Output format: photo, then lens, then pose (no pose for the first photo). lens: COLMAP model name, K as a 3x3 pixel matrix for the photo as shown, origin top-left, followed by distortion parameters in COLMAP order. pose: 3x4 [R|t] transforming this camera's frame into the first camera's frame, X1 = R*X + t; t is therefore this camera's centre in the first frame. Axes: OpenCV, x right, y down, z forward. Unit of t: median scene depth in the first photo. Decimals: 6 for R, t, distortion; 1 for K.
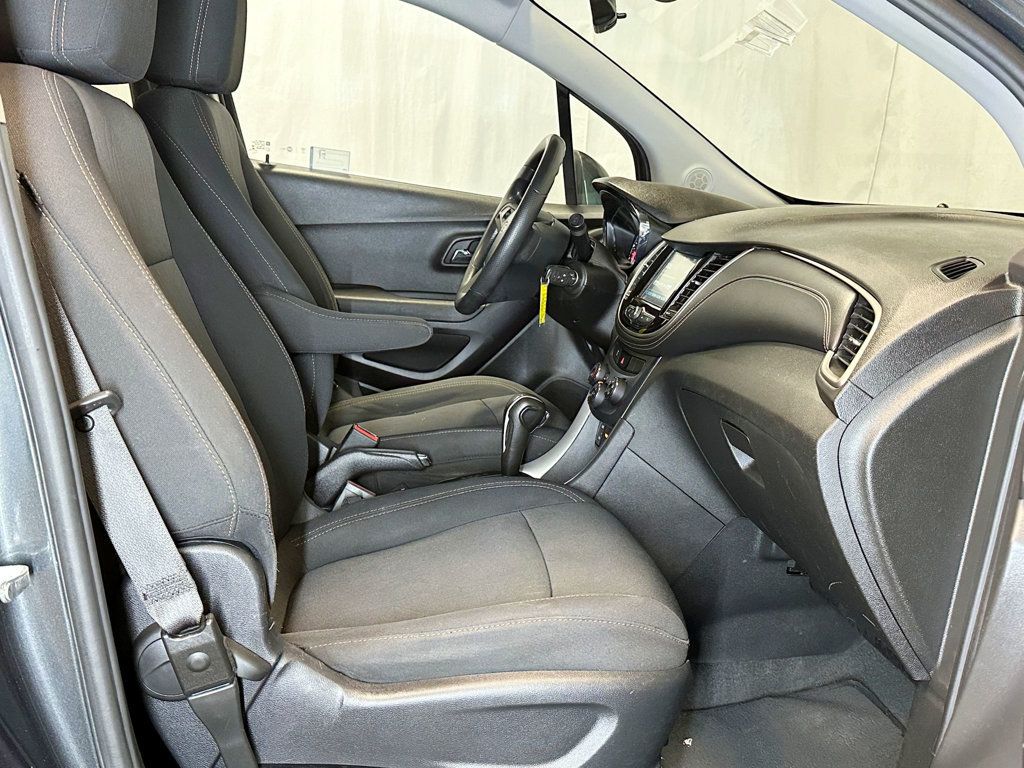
lens RADIAL K [[981.9, 0, 512.0], [0, 981.9, 384.0], [0, 0, 1]] dist [0.129389, -0.253805]
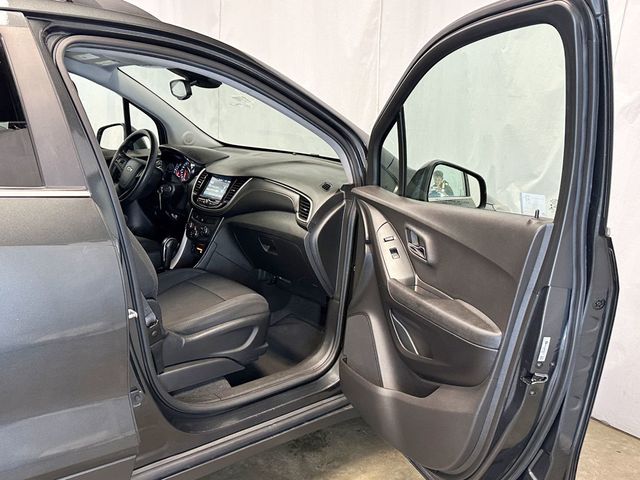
lens RADIAL K [[613.7, 0, 320.0], [0, 613.7, 240.0], [0, 0, 1]] dist [0.129389, -0.253805]
pose [[0.829328, -0.151396, 0.537861, -0.537257], [0.120605, 0.988405, 0.092252, -0.086162], [-0.545591, -0.011639, 0.837971, -0.585610]]
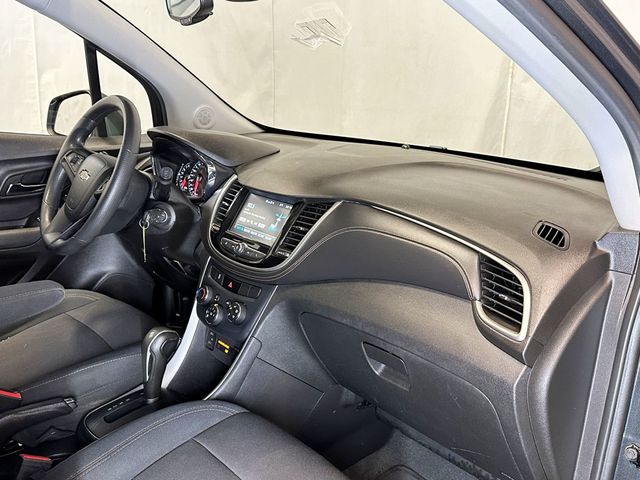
lens RADIAL K [[613.7, 0, 320.0], [0, 613.7, 240.0], [0, 0, 1]] dist [0.129389, -0.253805]
pose [[0.843361, -0.149525, 0.516124, -0.195810], [0.108851, 0.988130, 0.108403, -0.156952], [-0.526207, -0.035242, 0.849626, 0.263056]]
